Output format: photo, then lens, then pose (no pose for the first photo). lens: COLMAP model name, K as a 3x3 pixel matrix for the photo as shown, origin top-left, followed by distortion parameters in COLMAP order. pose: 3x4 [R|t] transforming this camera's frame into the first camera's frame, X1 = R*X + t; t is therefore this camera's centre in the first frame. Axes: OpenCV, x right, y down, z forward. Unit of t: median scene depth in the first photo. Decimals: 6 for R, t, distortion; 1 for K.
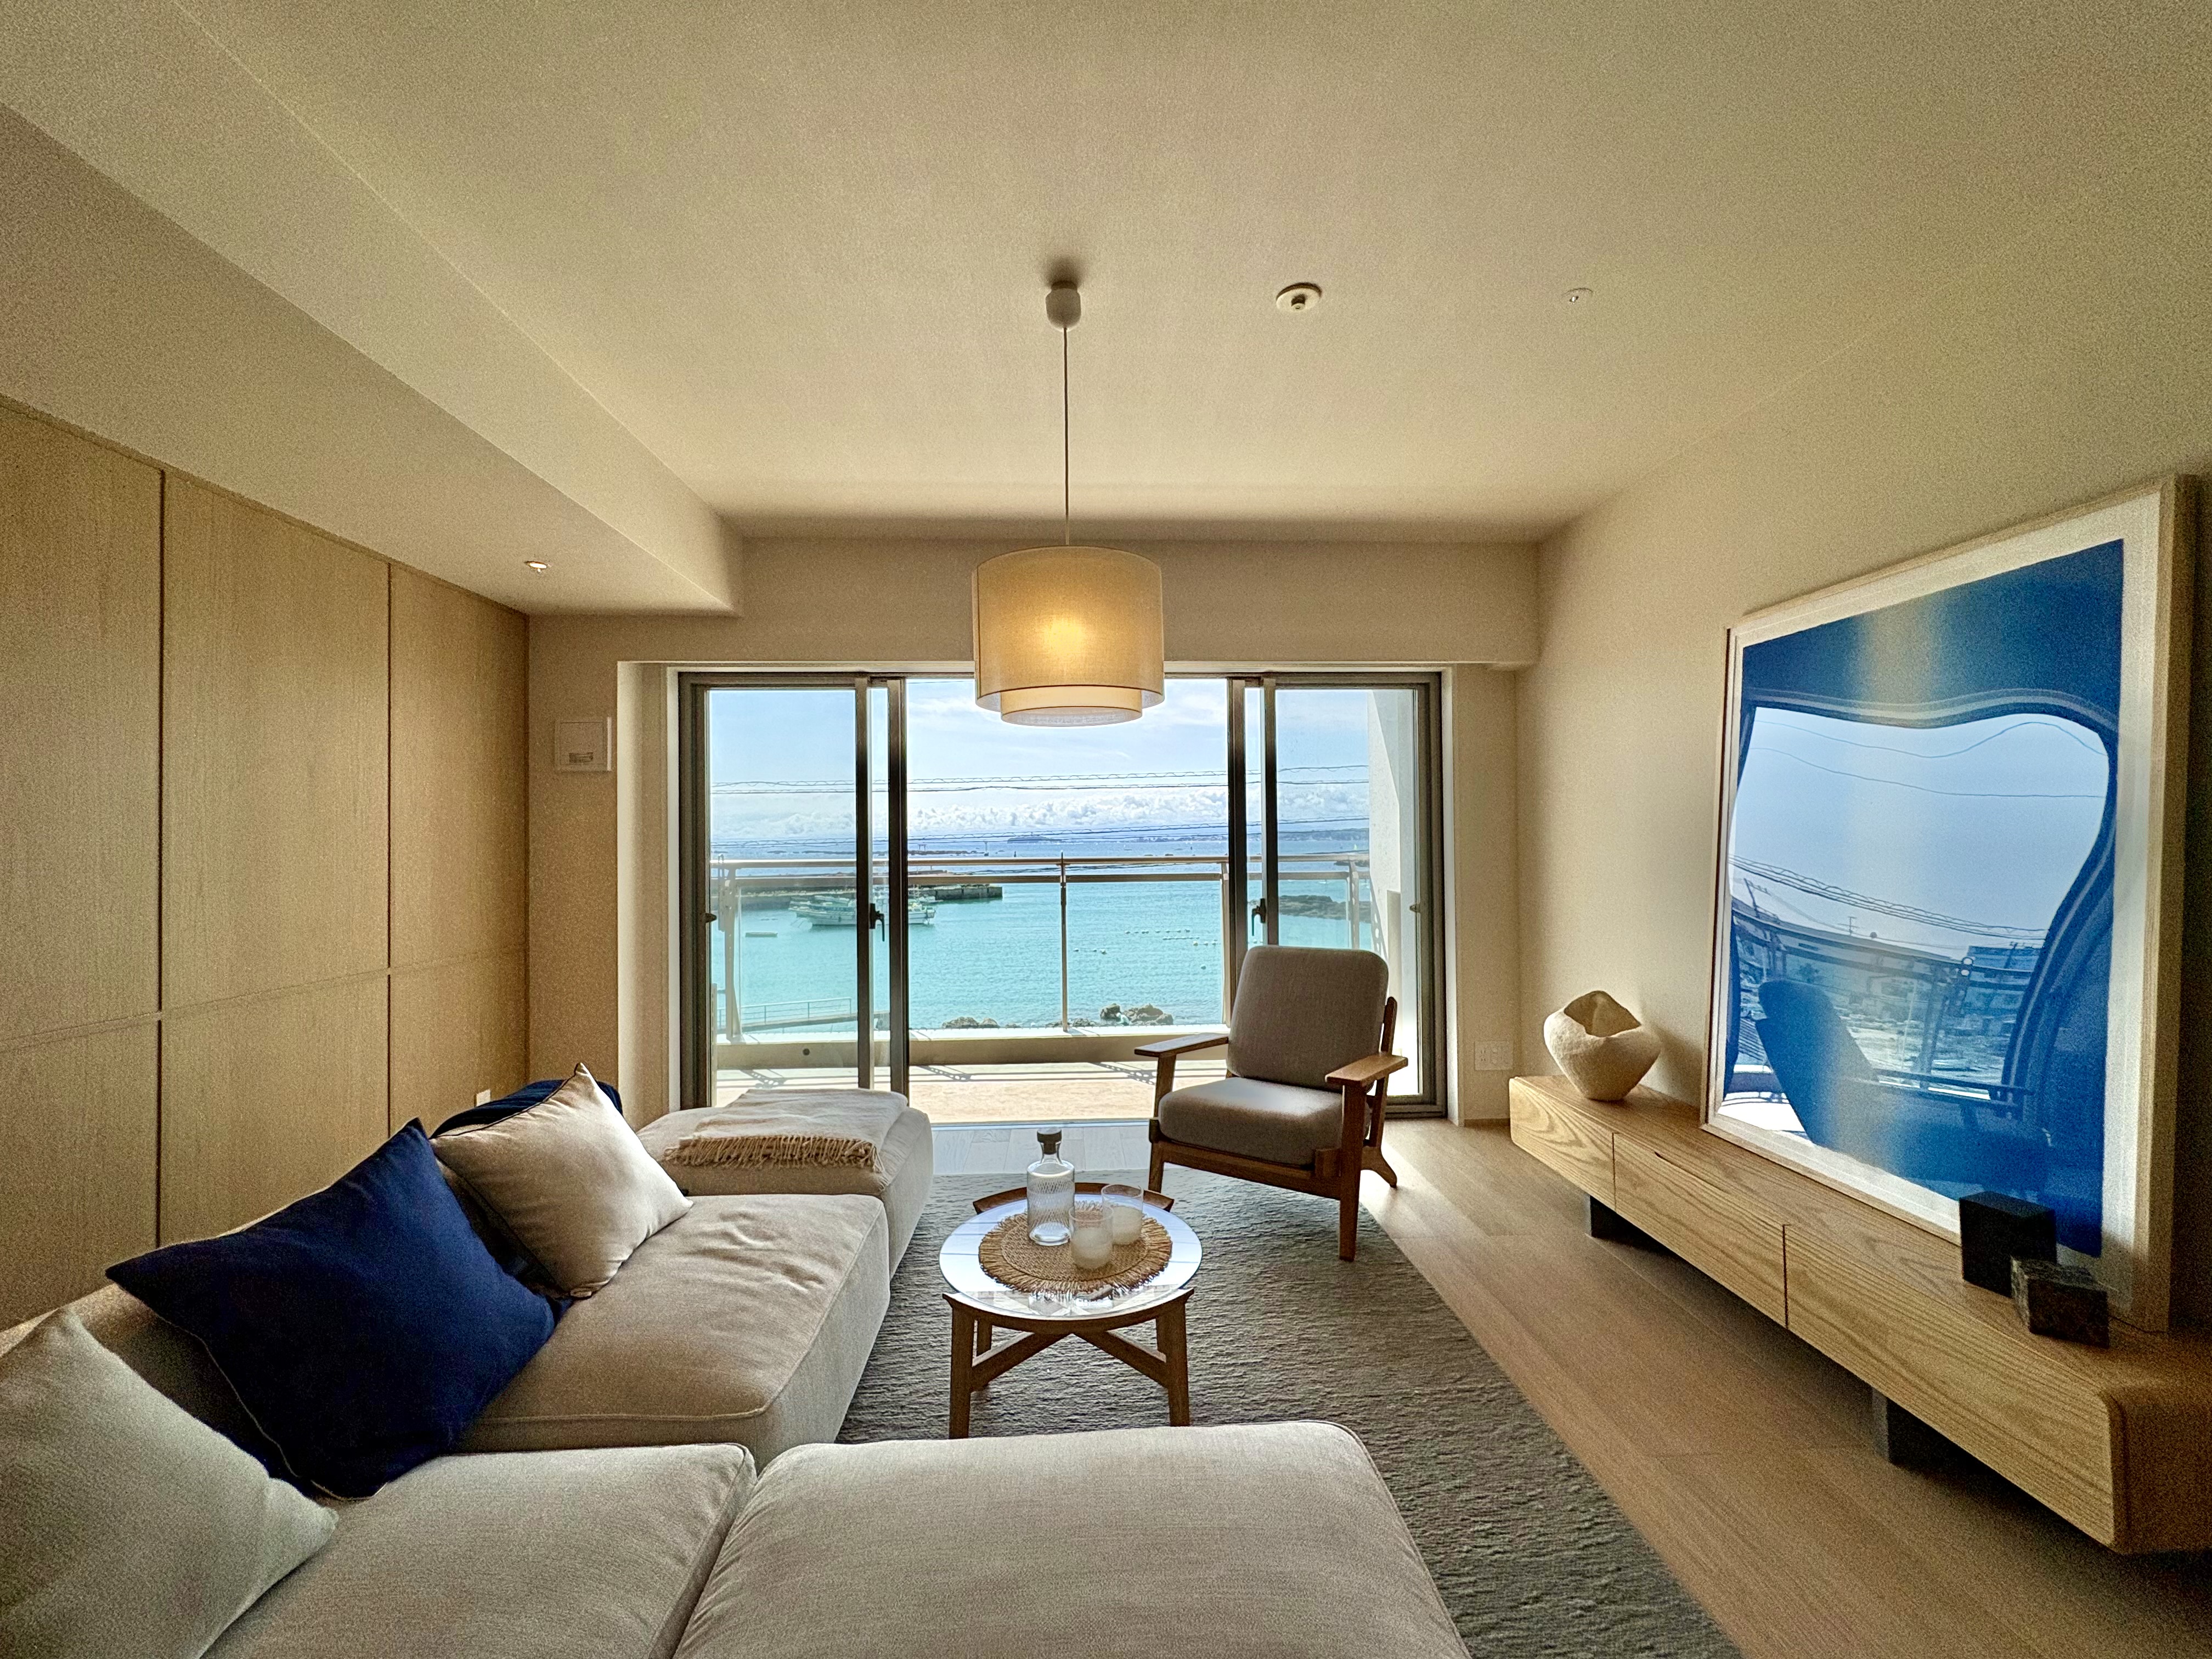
lens RADIAL K [[888.1, 0, 1110.8], [0, 888.1, 829.0], [0, 0, 1]] dist [0.001461, -0.000269]
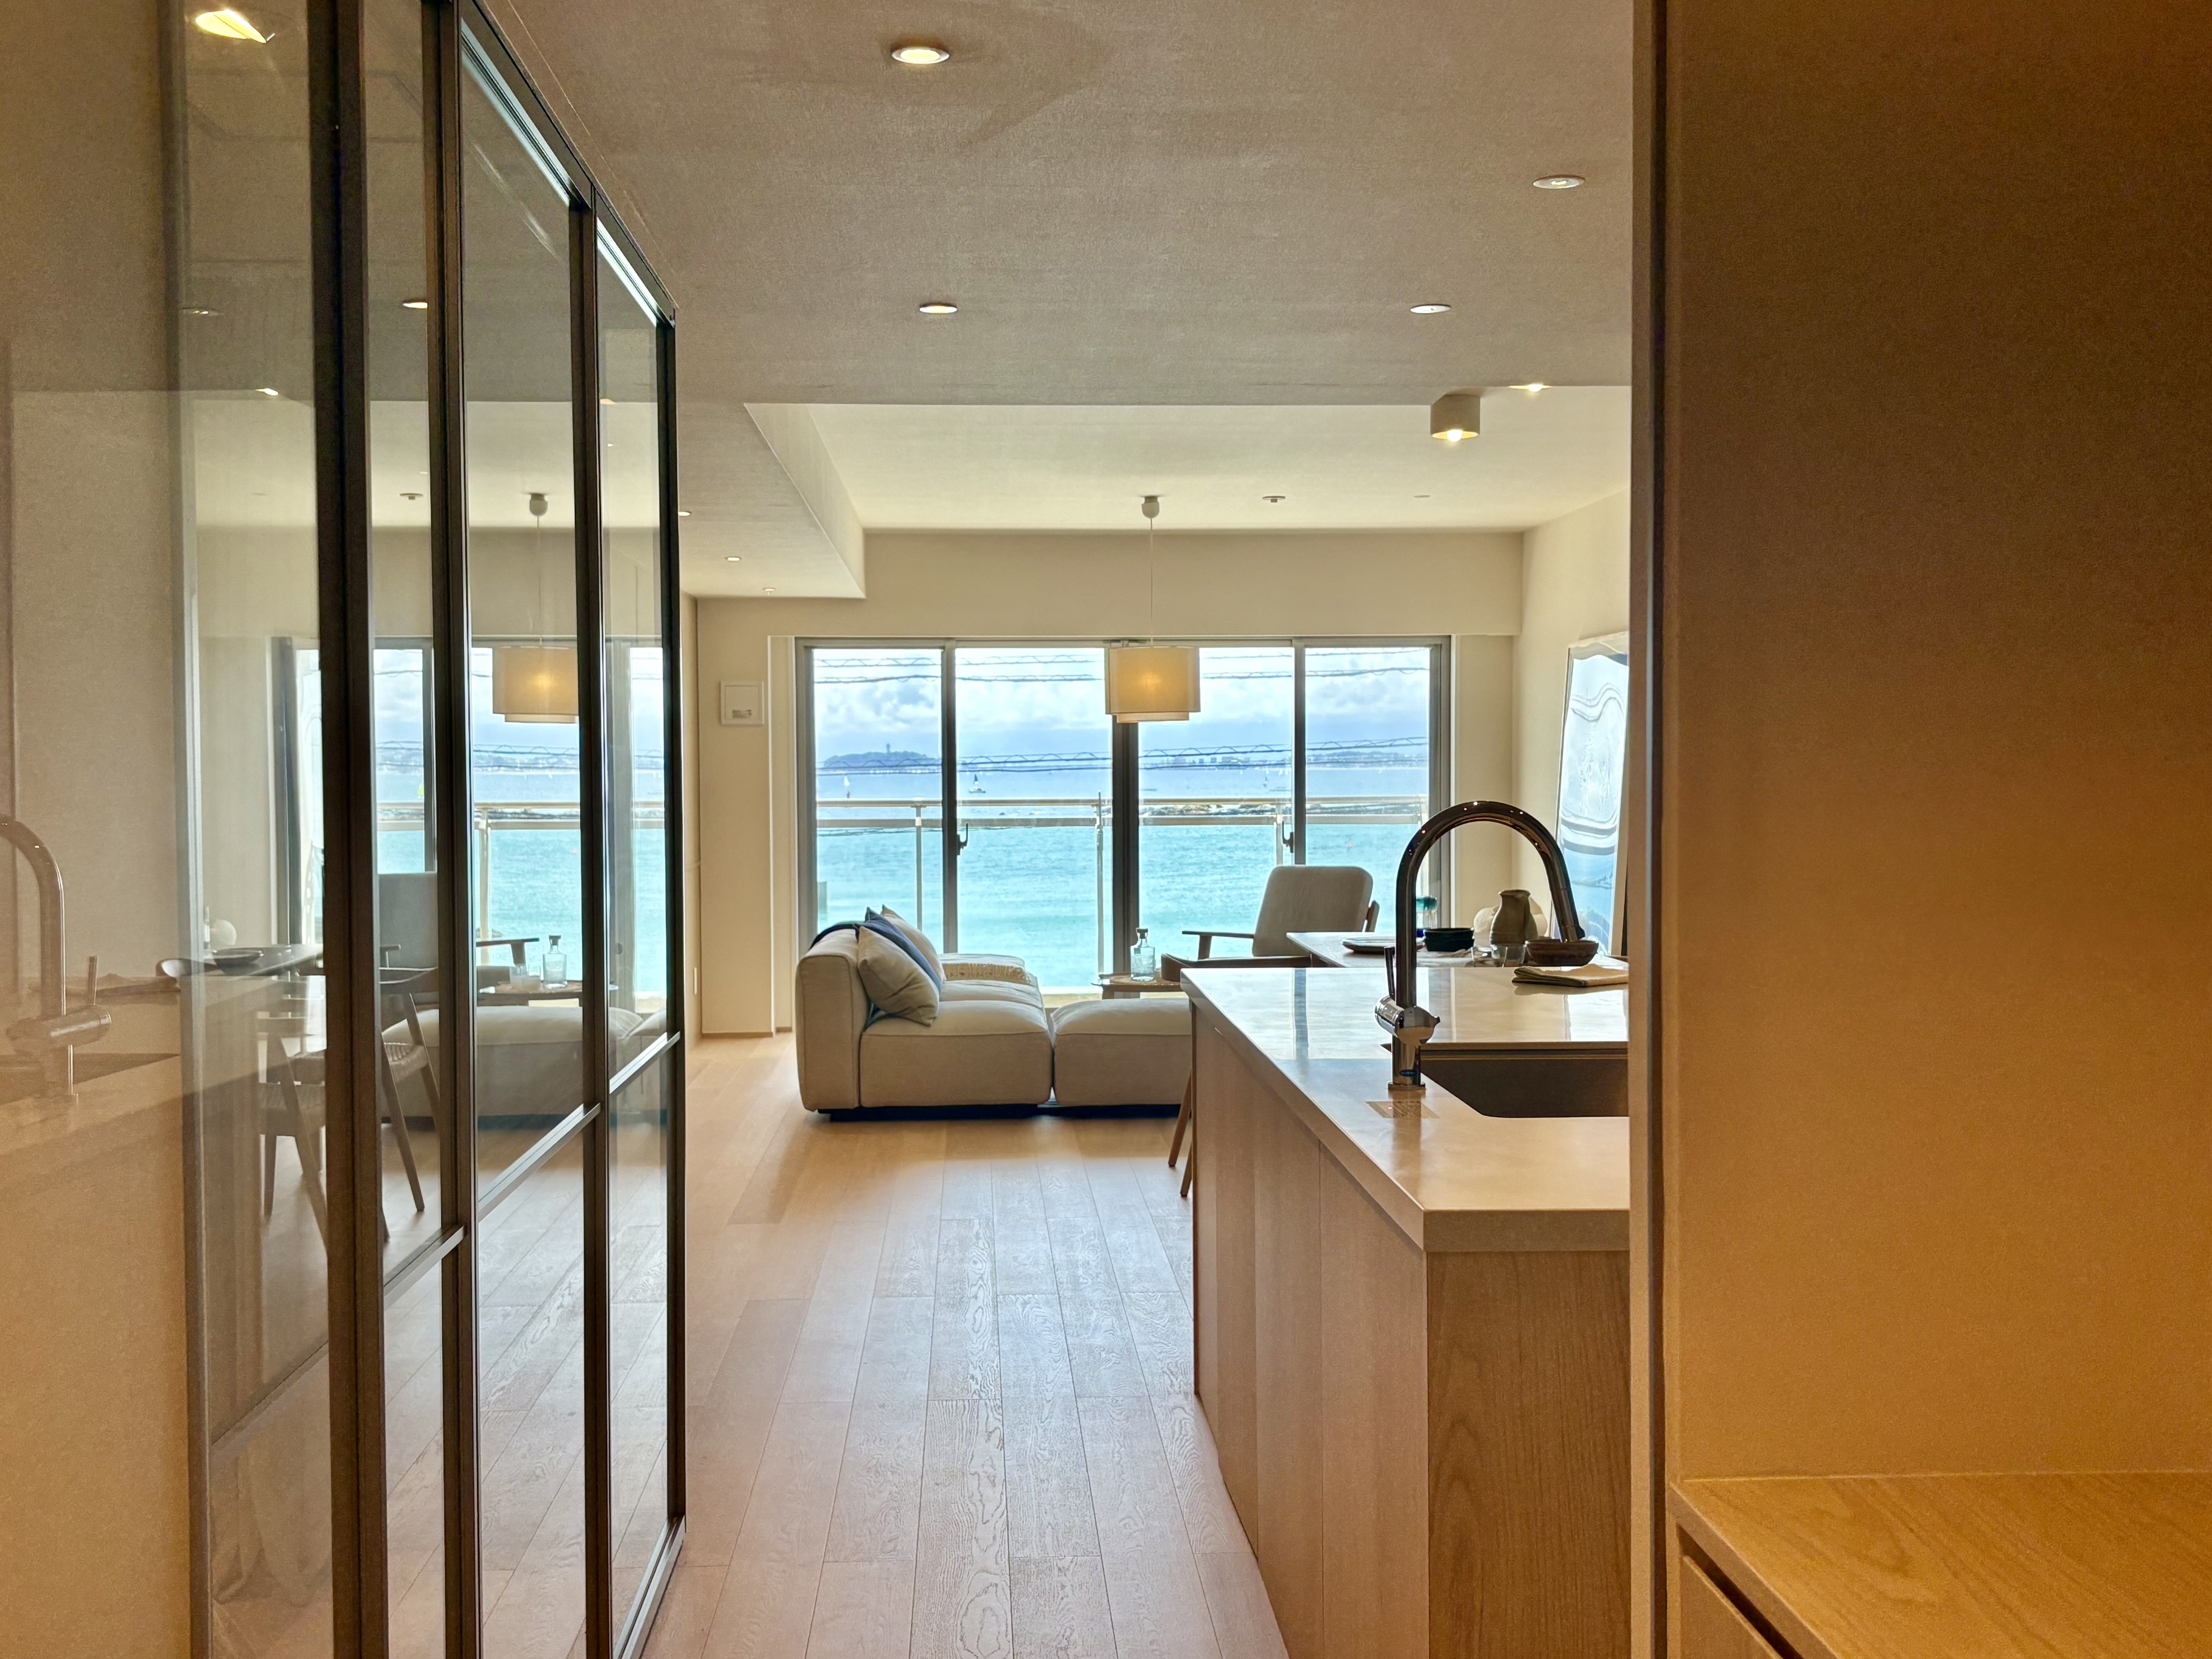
lens RADIAL K [[2415.2, 0, 1106.0], [0, 2415.2, 829.5], [0, 0, 1]] dist [0.117046, -0.019844]
pose [[0.999951, 0.006478, 0.007529, -0.104589], [-0.006792, 0.999075, 0.042473, -0.064901], [-0.007246, -0.042522, 0.999069, -2.429122]]
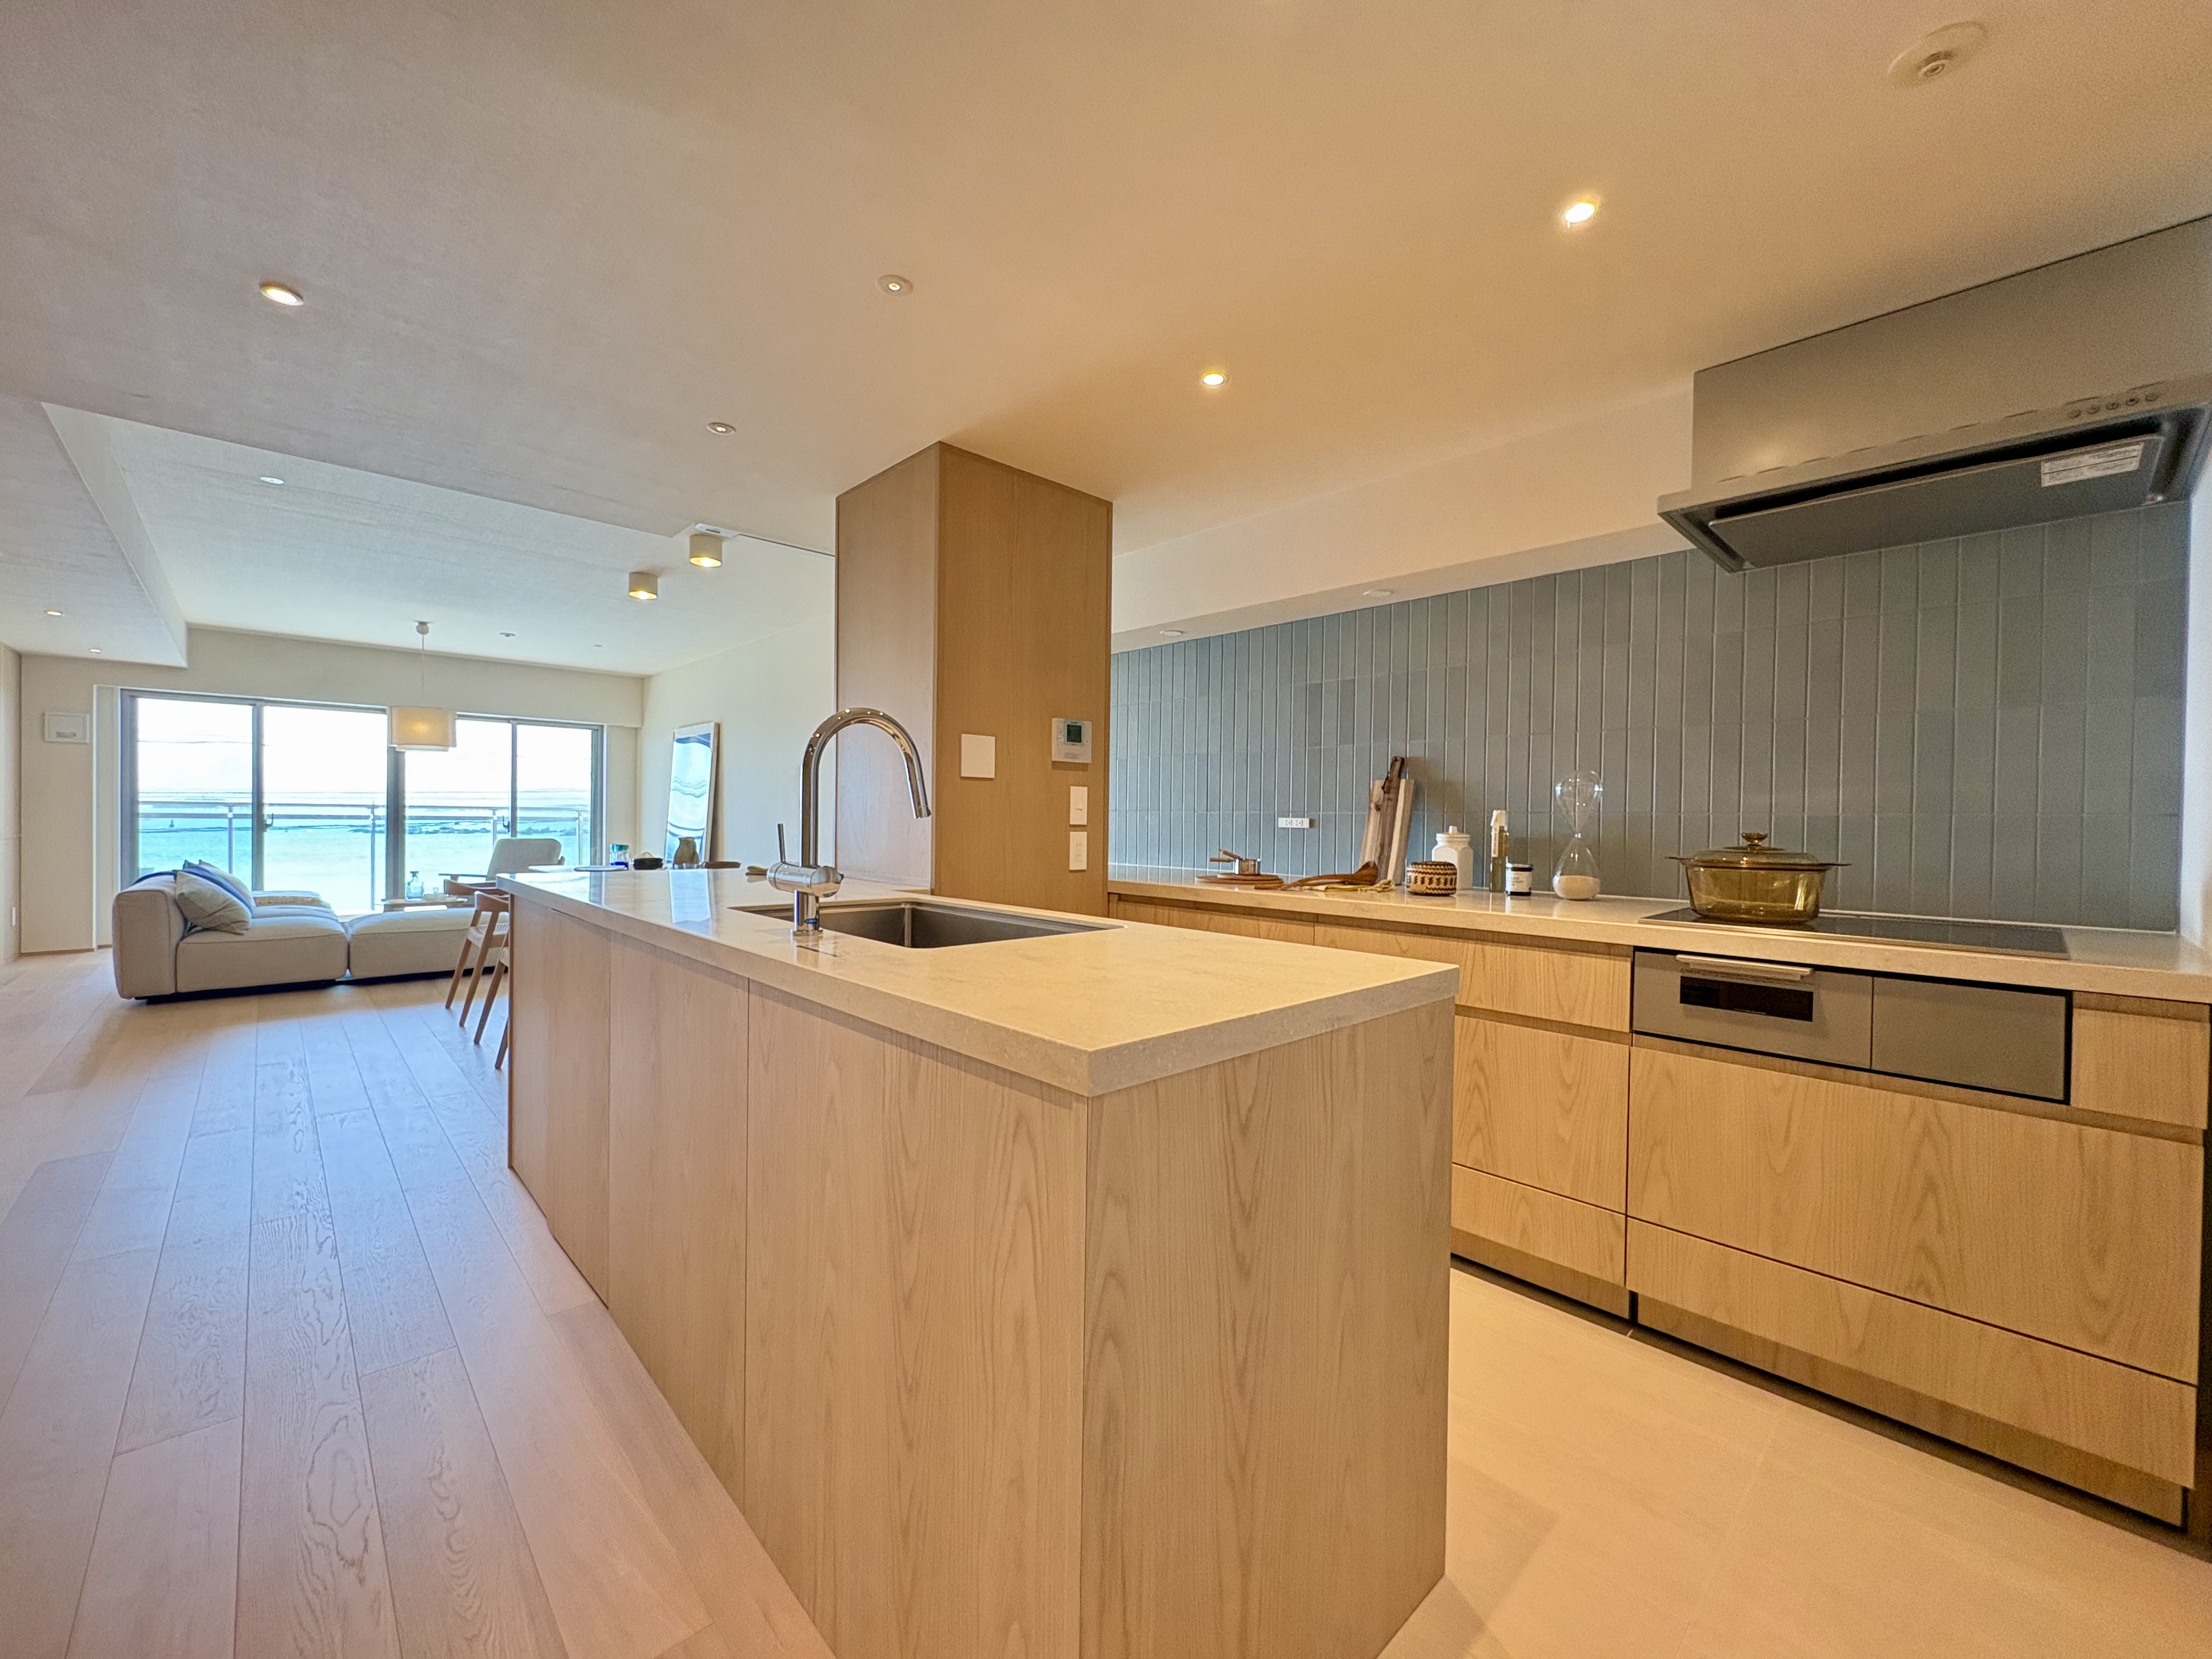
lens RADIAL K [[888.1, 0, 1110.8], [0, 888.1, 829.0], [0, 0, 1]] dist [0.001461, -0.000269]
pose [[0.755904, 0.014415, 0.654523, -0.156291], [-0.031026, 0.999423, 0.013821, 0.024348], [-0.653947, -0.030754, 0.755915, -1.842588]]
